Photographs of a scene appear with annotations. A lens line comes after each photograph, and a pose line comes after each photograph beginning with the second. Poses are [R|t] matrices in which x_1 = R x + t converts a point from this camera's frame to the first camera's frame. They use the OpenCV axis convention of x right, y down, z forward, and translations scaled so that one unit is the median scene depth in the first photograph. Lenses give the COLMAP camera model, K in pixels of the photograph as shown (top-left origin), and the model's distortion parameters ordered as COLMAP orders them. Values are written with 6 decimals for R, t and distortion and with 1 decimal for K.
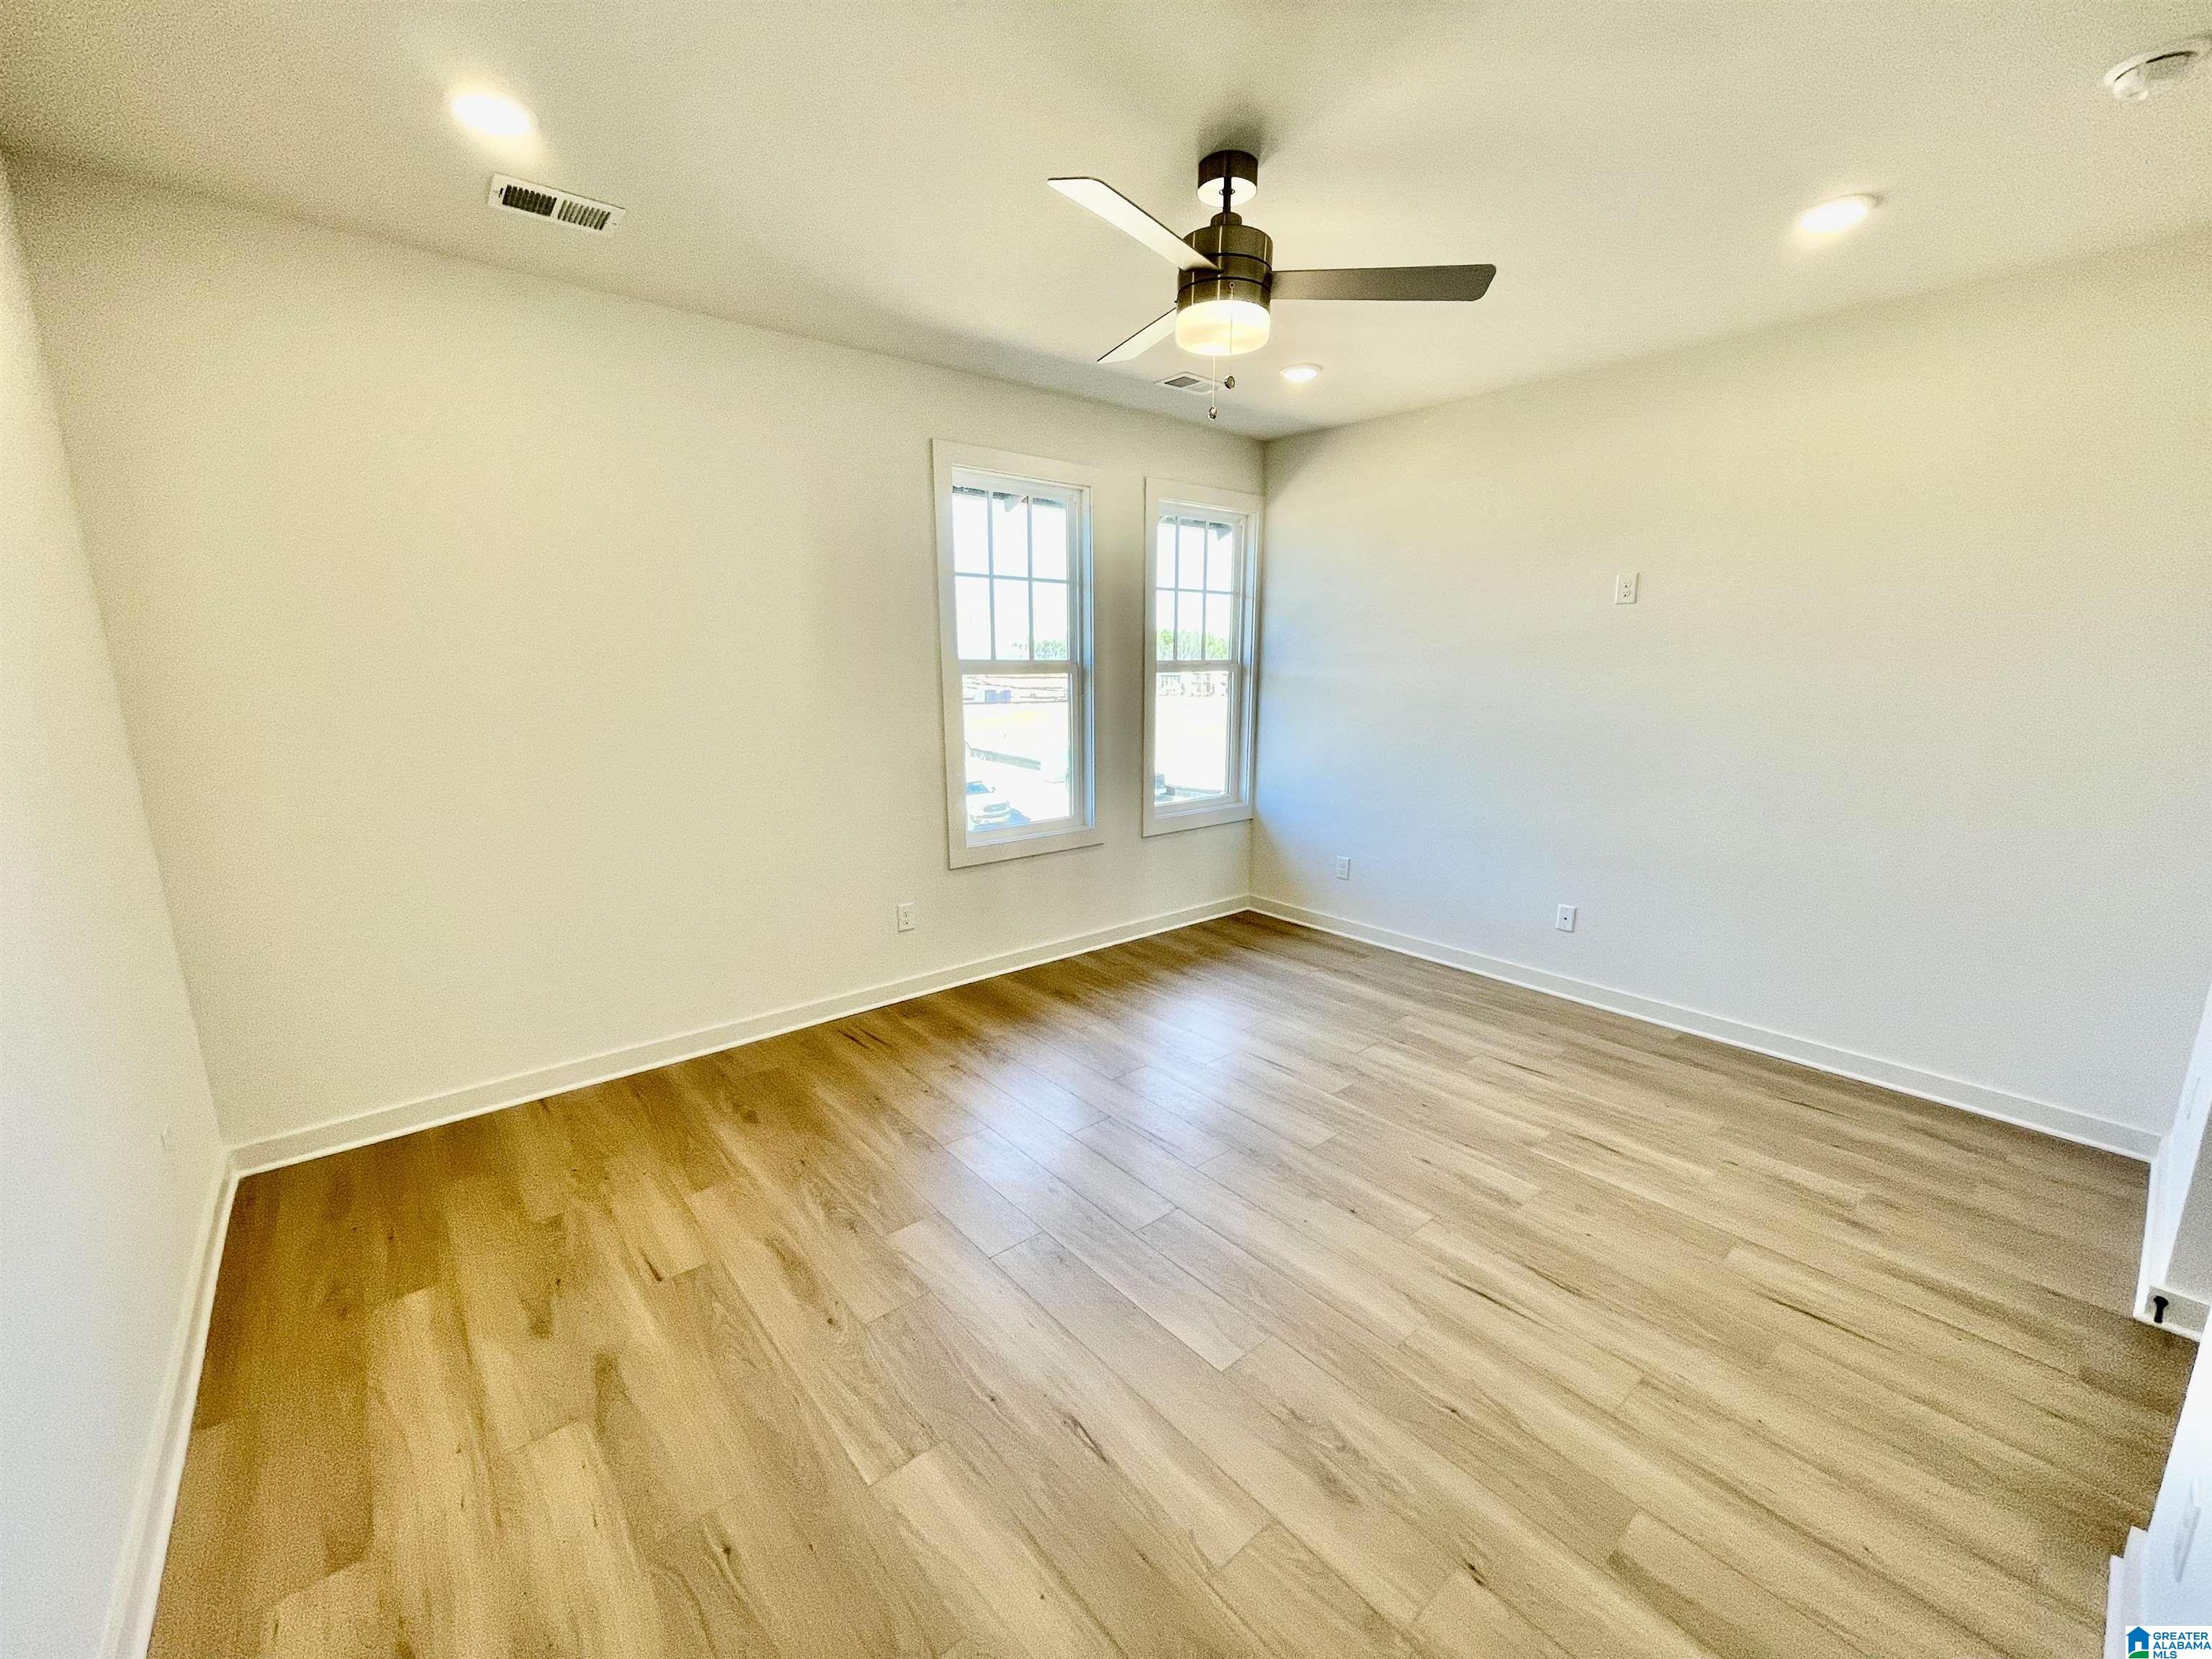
lens RADIAL K [[893.3, 0, 1106.0], [0, 893.3, 829.5], [0, 0, 1]] dist [0.013529, -0.000002]
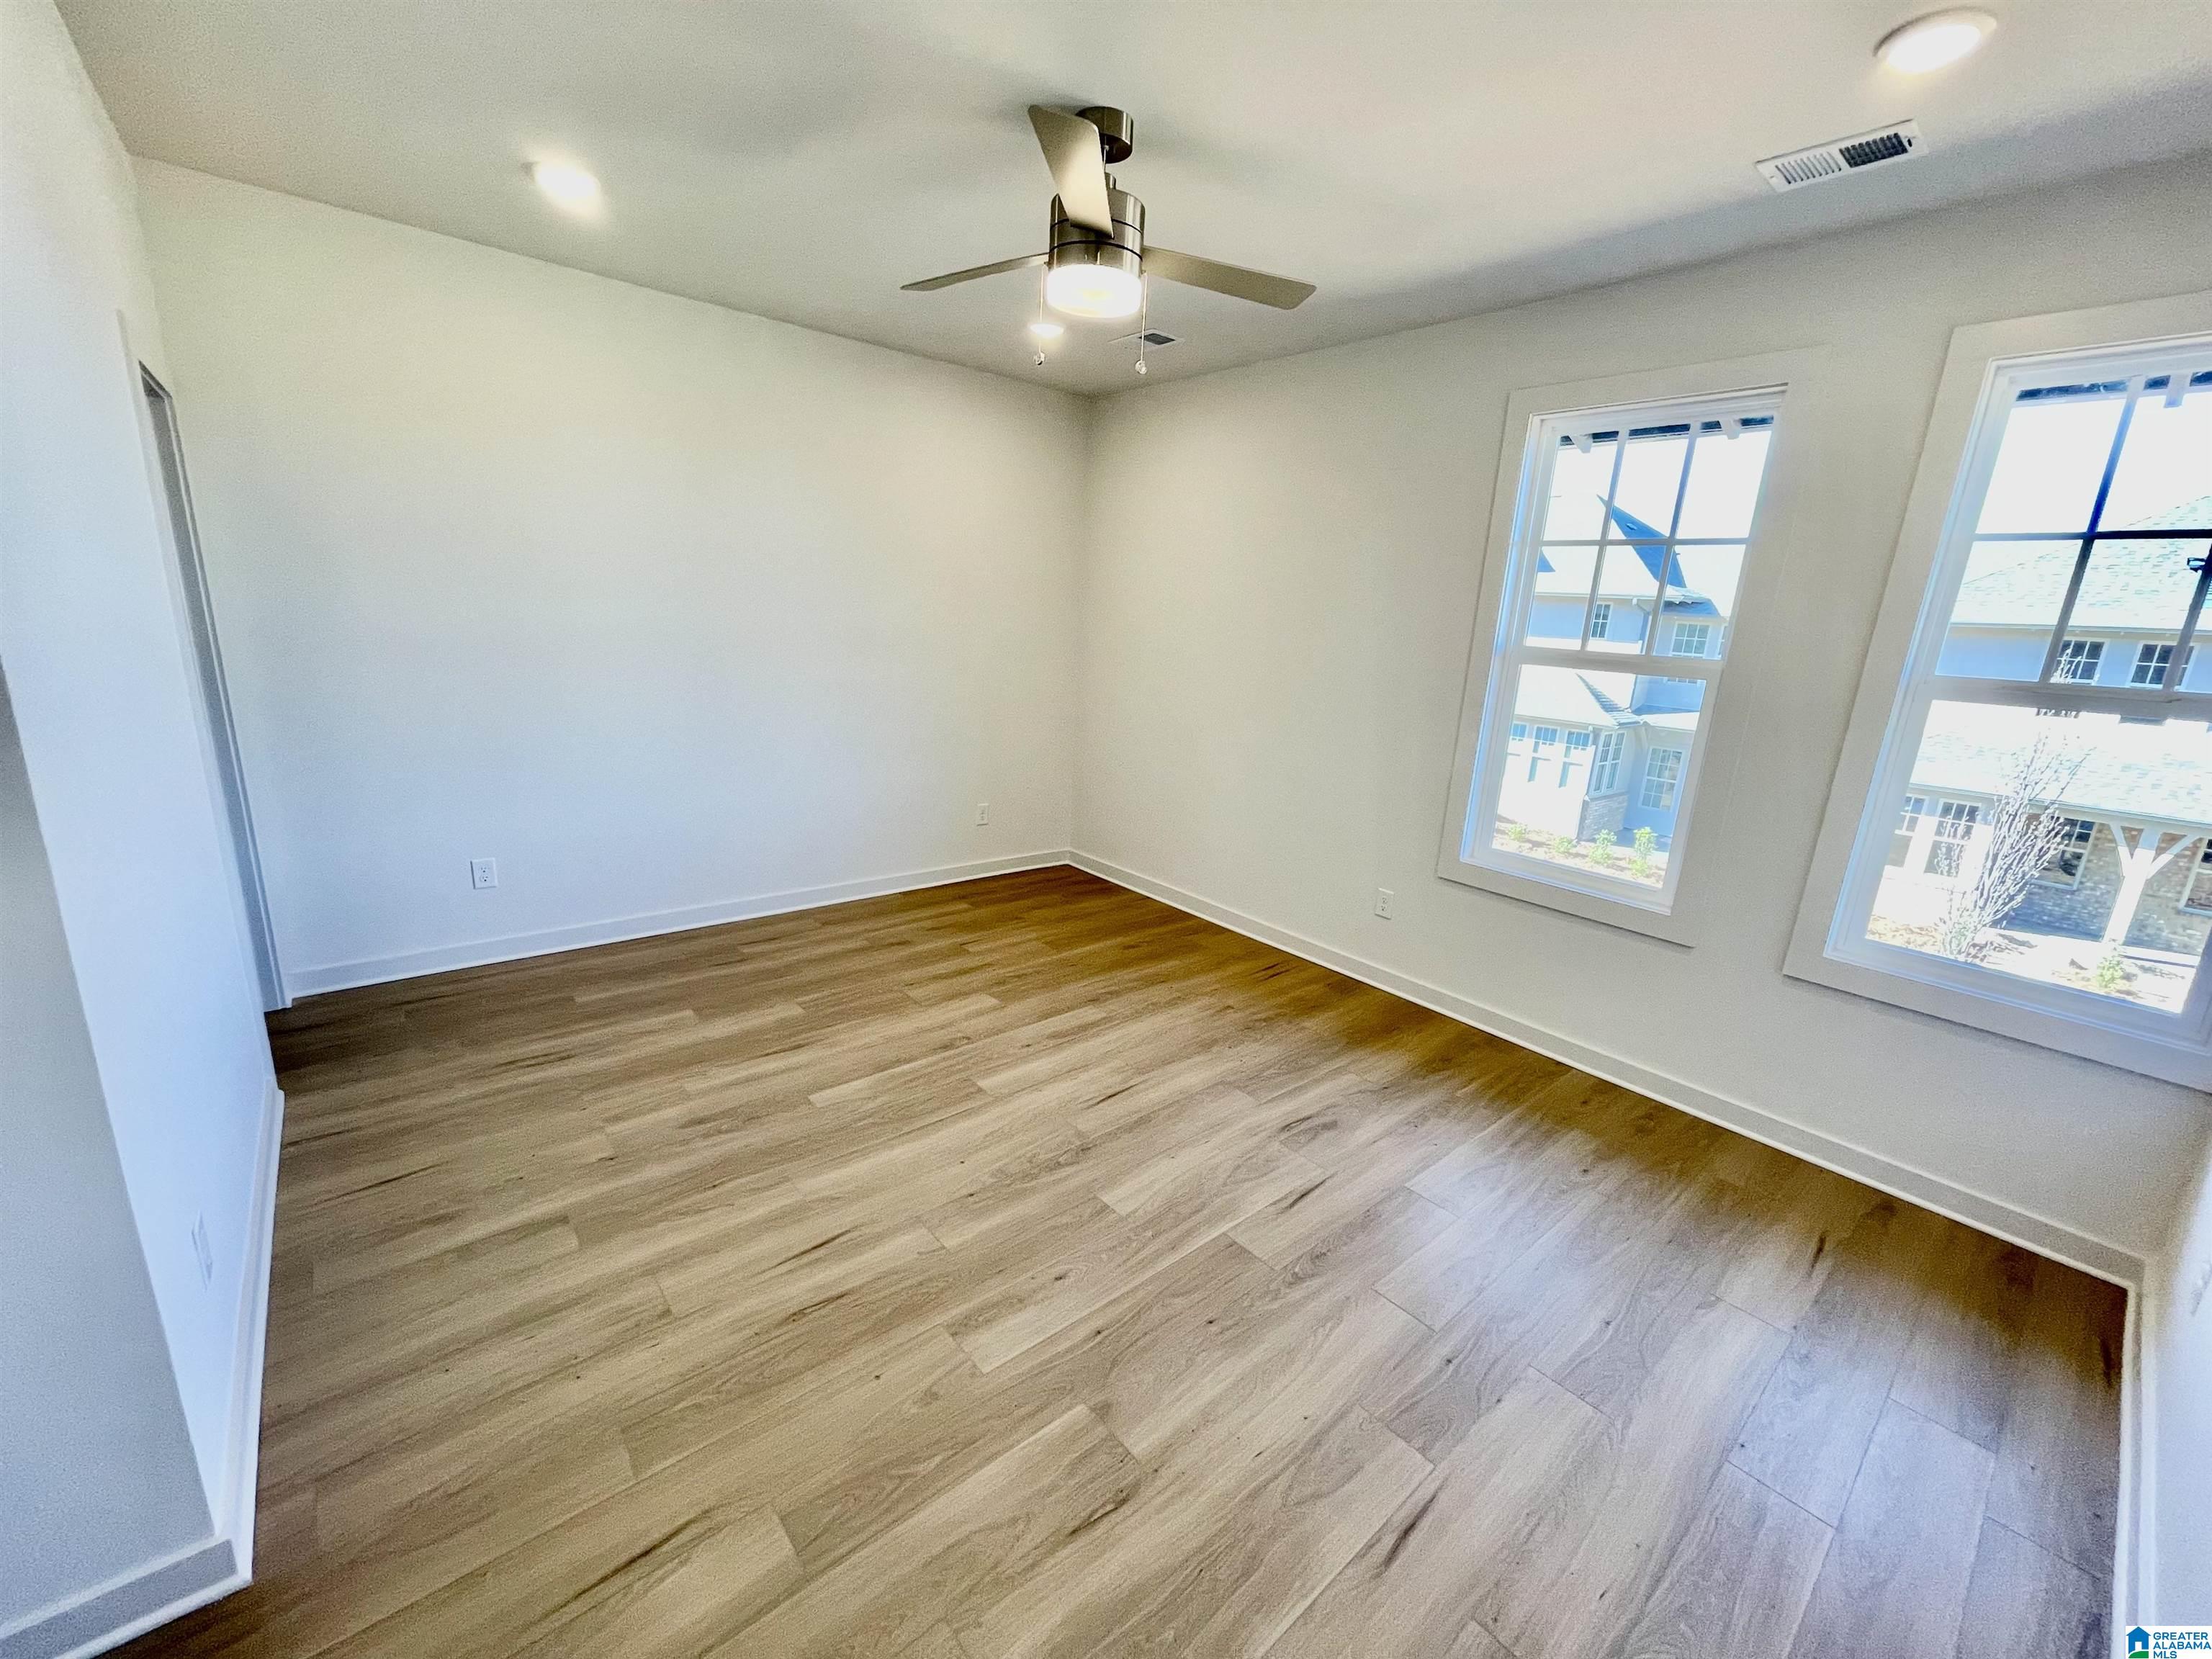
lens RADIAL K [[886.5, 0, 1106.0], [0, 886.5, 829.5], [0, 0, 1]] dist [0.001200, -0.000008]
pose [[0.010465, 0.238001, -0.971209, 1.049521], [-0.247481, 0.941662, 0.228094, -0.188192], [0.968836, 0.237968, 0.068755, 0.927091]]
